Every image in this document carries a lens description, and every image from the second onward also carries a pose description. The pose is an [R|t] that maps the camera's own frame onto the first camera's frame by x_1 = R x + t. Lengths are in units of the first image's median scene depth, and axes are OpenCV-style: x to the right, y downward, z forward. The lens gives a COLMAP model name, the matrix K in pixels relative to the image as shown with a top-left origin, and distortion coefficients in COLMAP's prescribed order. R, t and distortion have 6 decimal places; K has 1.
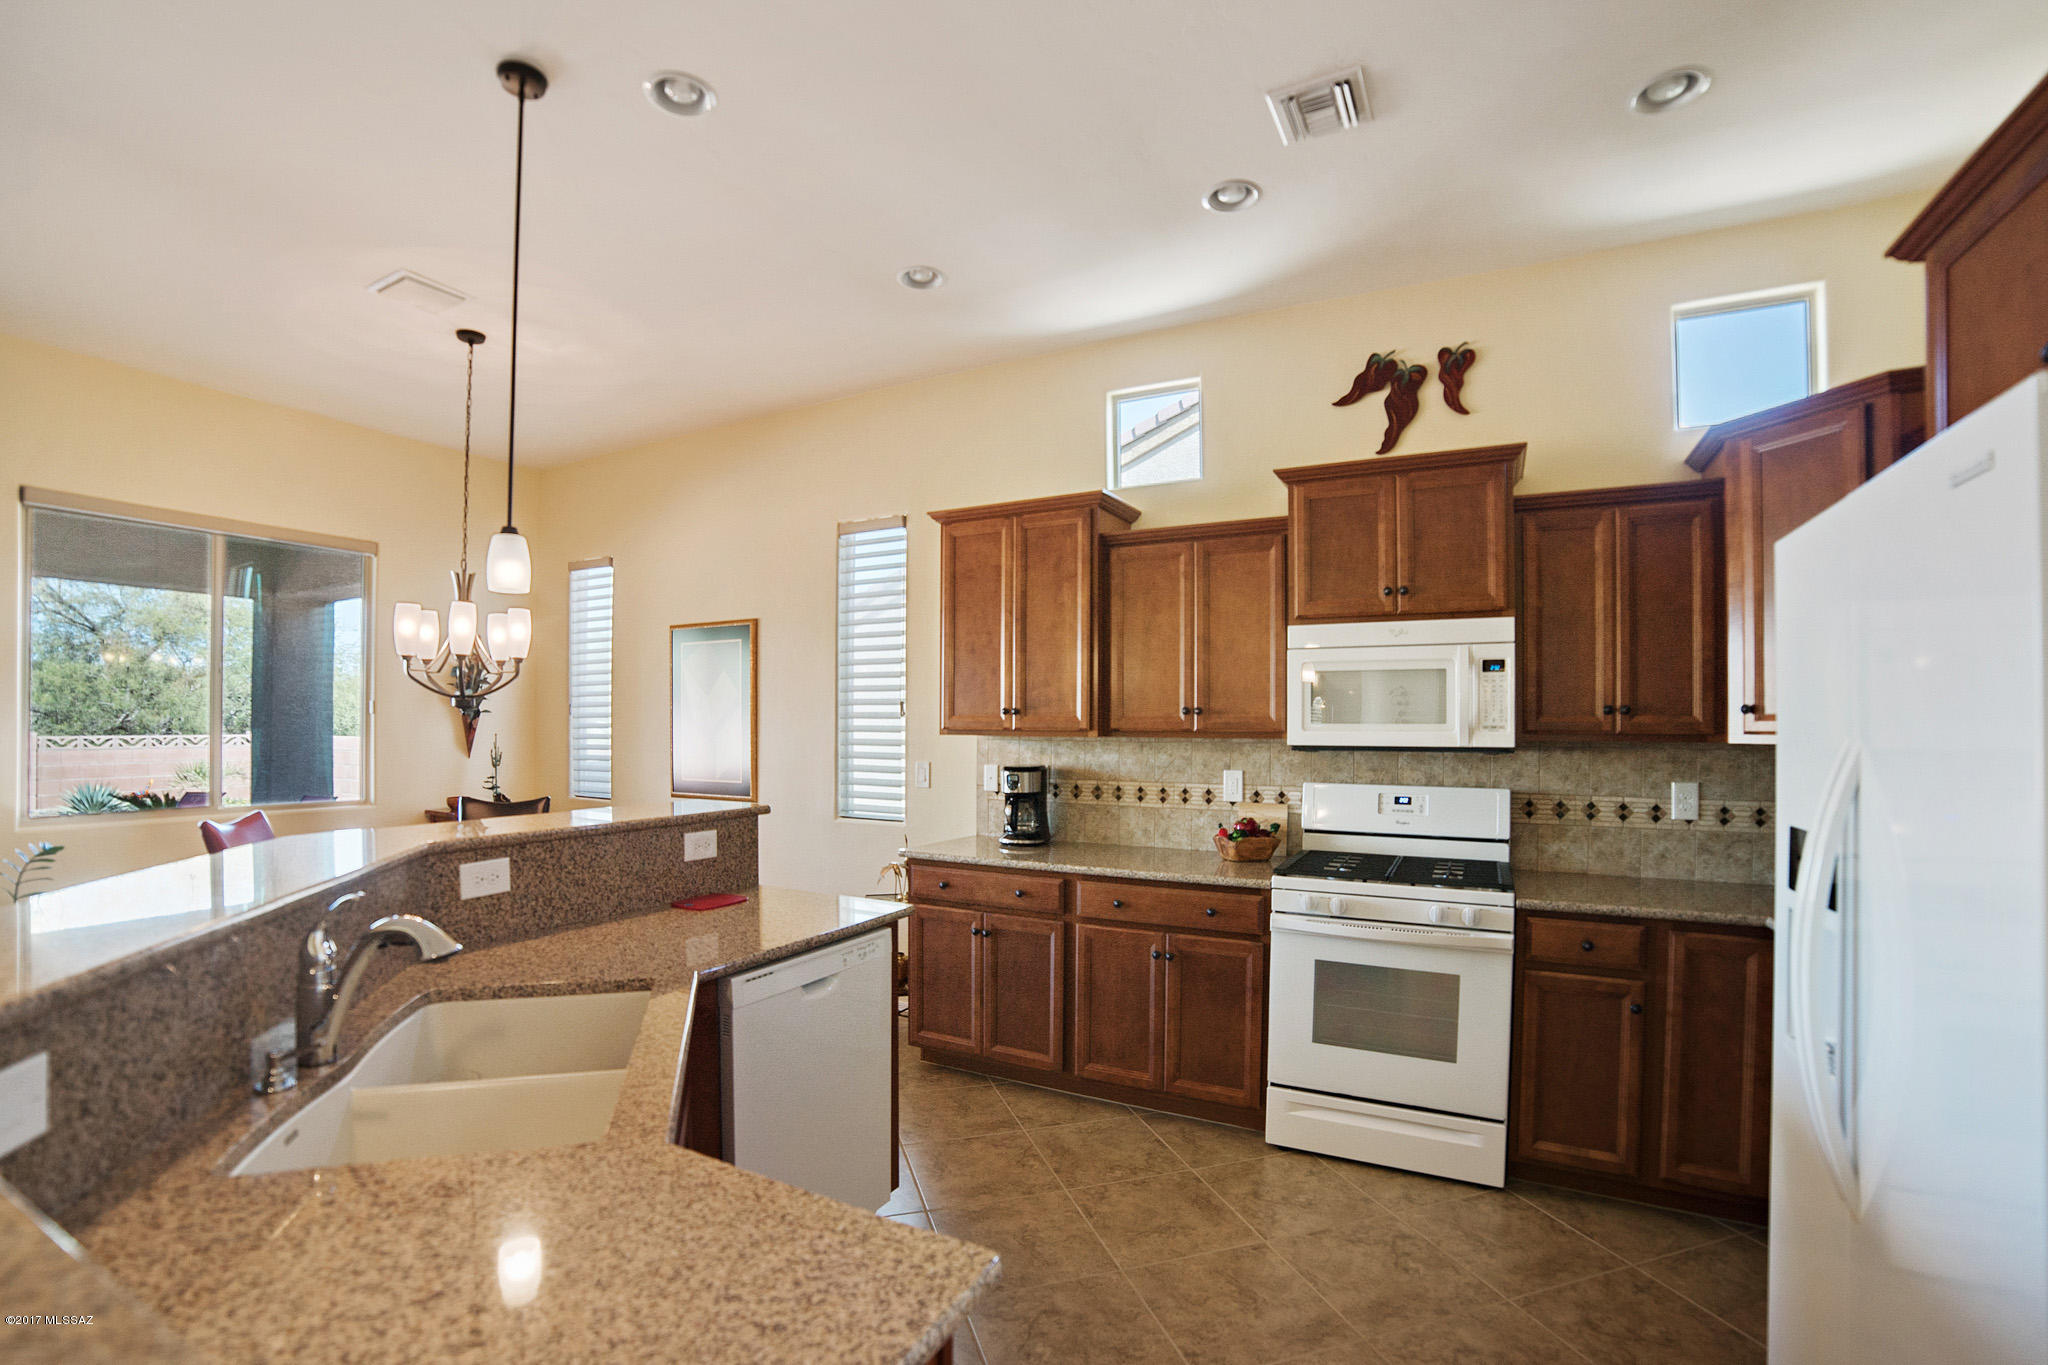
lens RADIAL K [[913.4, 0, 1022.7], [0, 913.4, 718.4], [0, 0, 1]] dist [-0.064189, 0.000123]
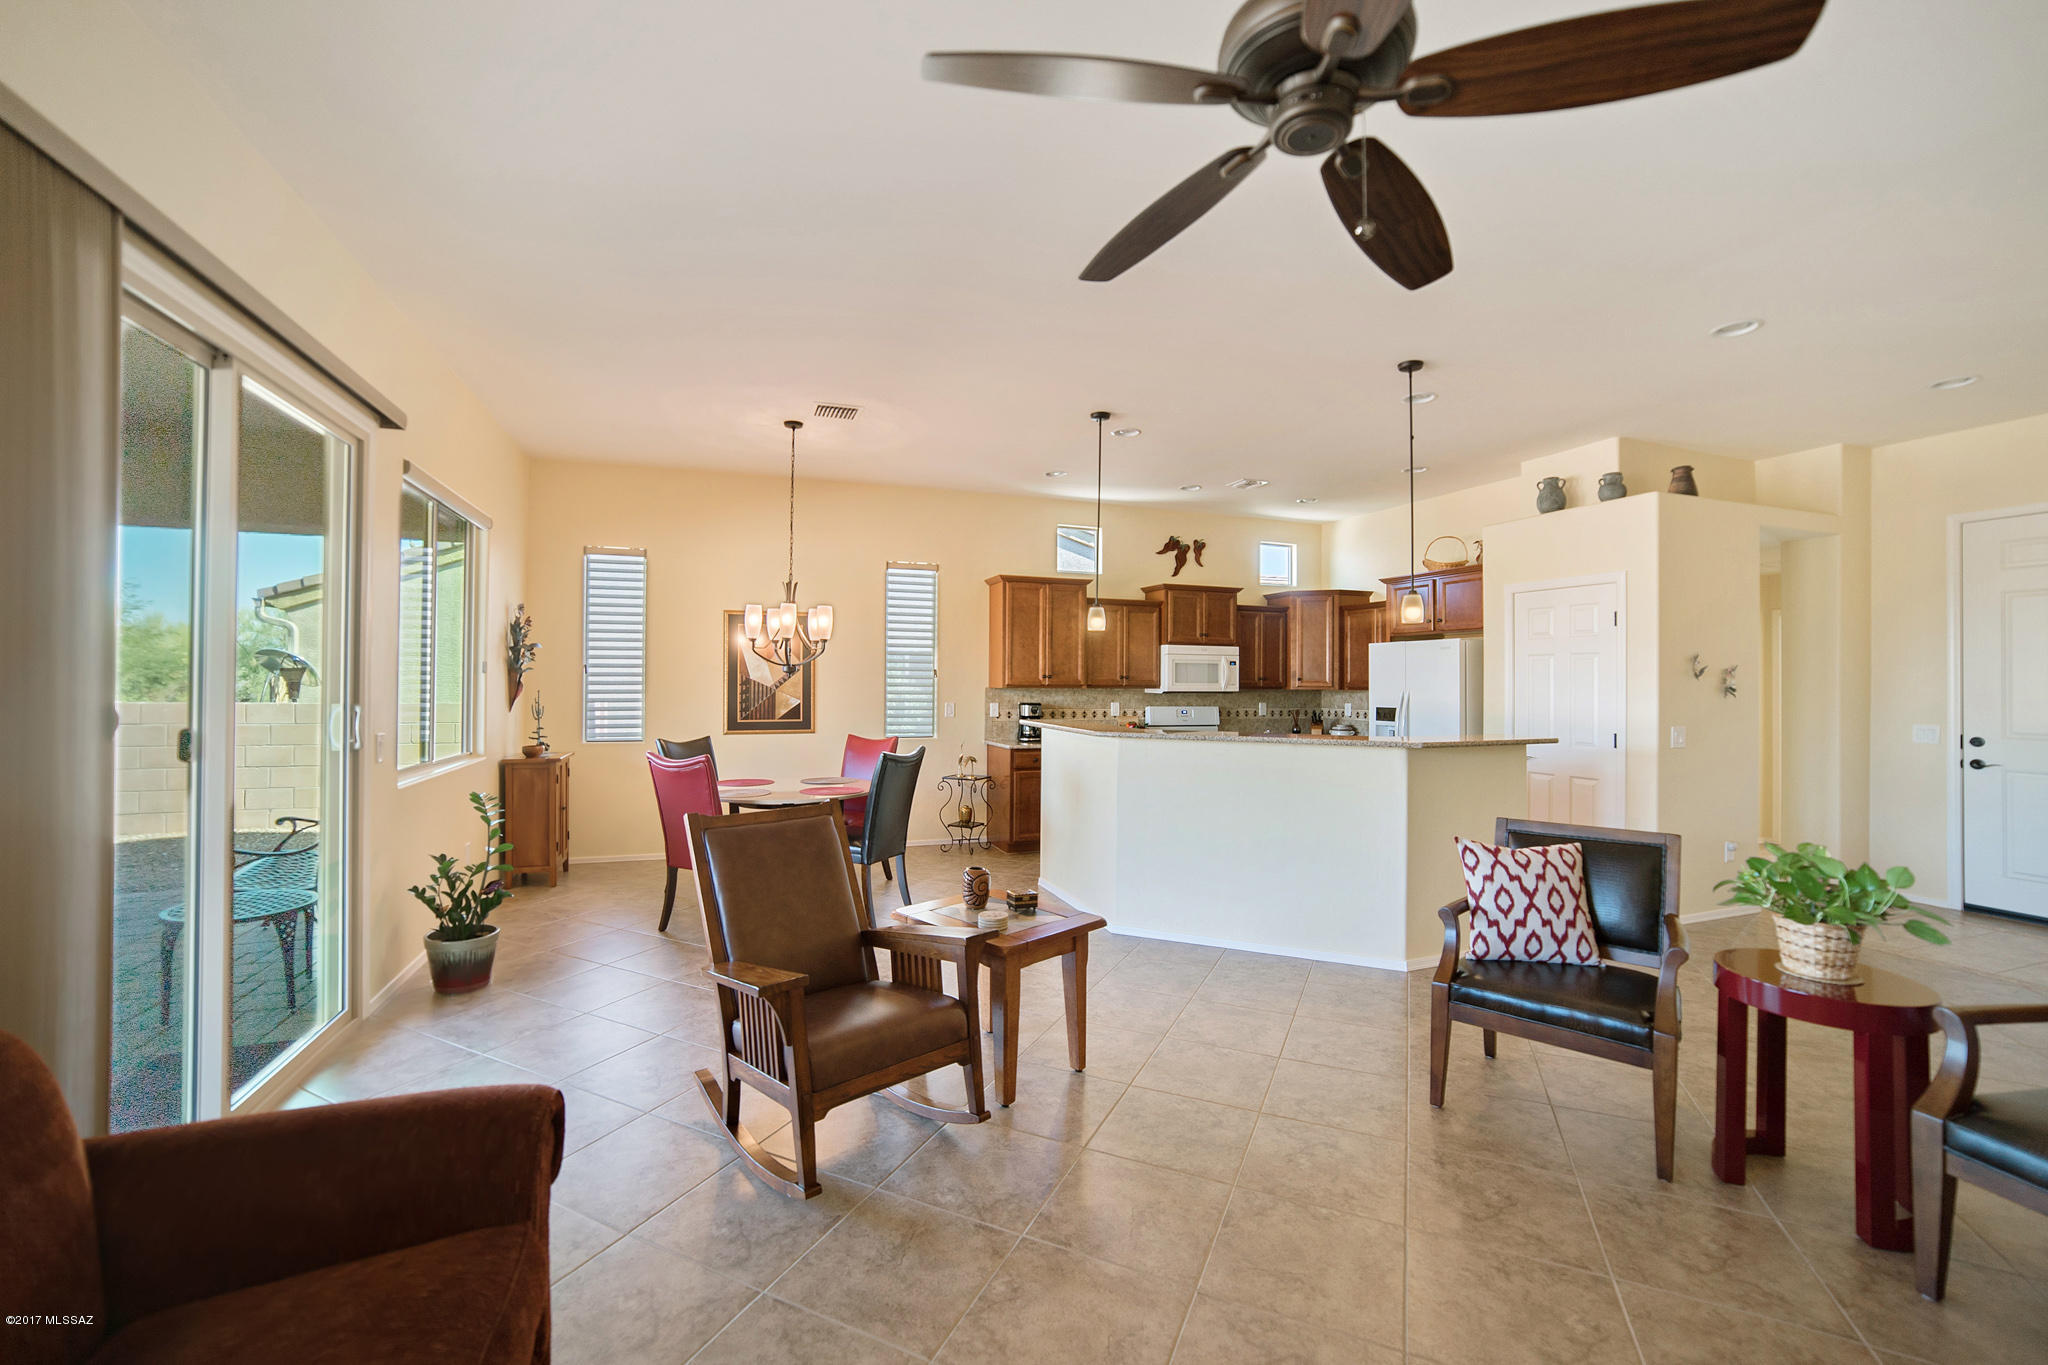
lens RADIAL K [[813.0, 0, 1021.8], [0, 813.0, 673.6], [0, 0, 1]] dist [0.000799, 0.000151]
pose [[0.703524, 0.009978, 0.710602, -1.606757], [-0.009030, 0.999946, -0.005100, -0.004383], [-0.710614, -0.002829, 0.703576, -0.326818]]
